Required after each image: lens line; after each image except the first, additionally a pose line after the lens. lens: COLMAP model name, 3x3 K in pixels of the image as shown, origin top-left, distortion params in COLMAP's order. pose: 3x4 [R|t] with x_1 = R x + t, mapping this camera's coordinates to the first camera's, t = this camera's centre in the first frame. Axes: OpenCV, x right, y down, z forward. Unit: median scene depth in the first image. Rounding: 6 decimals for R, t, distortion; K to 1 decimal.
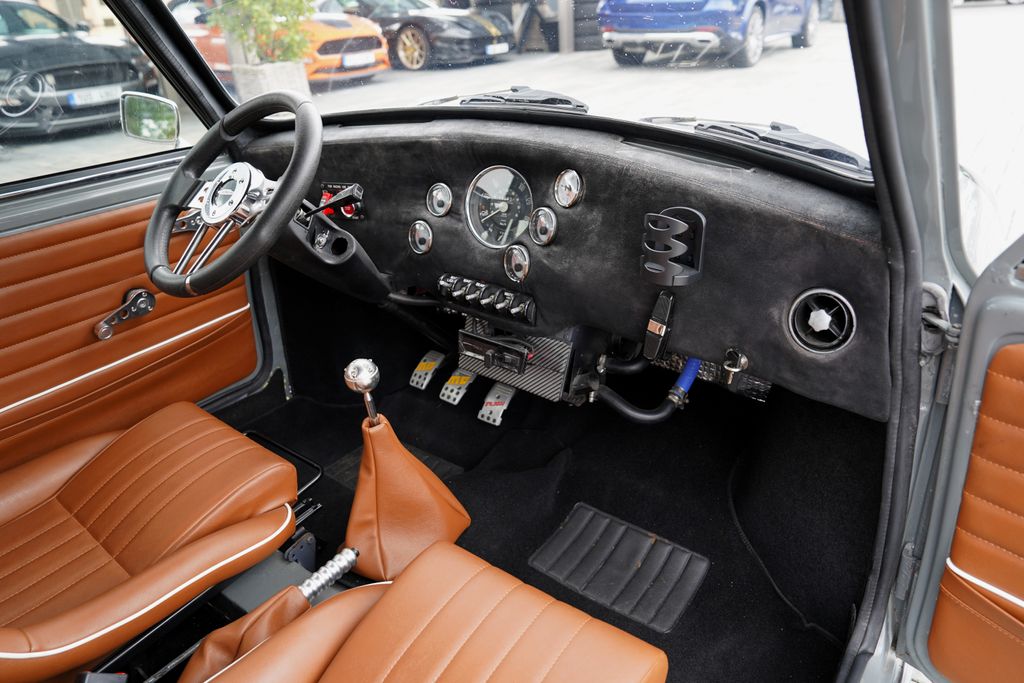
lens RADIAL K [[701.1, 0, 505.8], [0, 701.1, 335.2], [0, 0, 1]] dist [-0.112608, 0.099071]
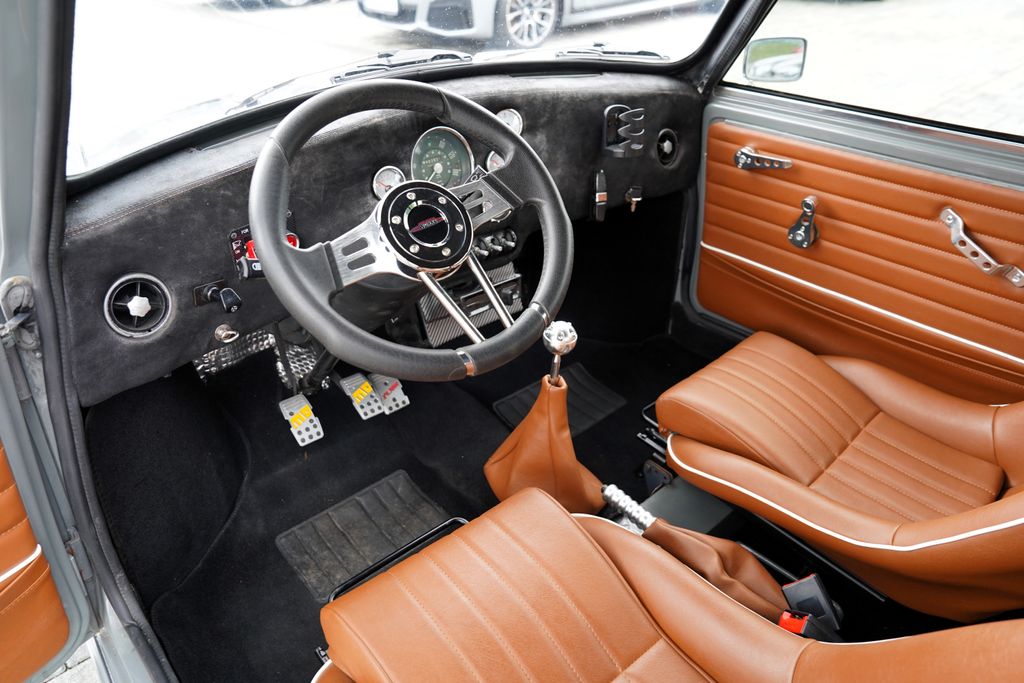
lens RADIAL K [[701.1, 0, 505.8], [0, 701.1, 335.2], [0, 0, 1]] dist [-0.112608, 0.099071]
pose [[0.191314, -0.467365, 0.863116, -1.055651], [0.418560, 0.834242, 0.358954, -0.329905], [-0.887810, 0.292593, 0.355222, 0.679456]]
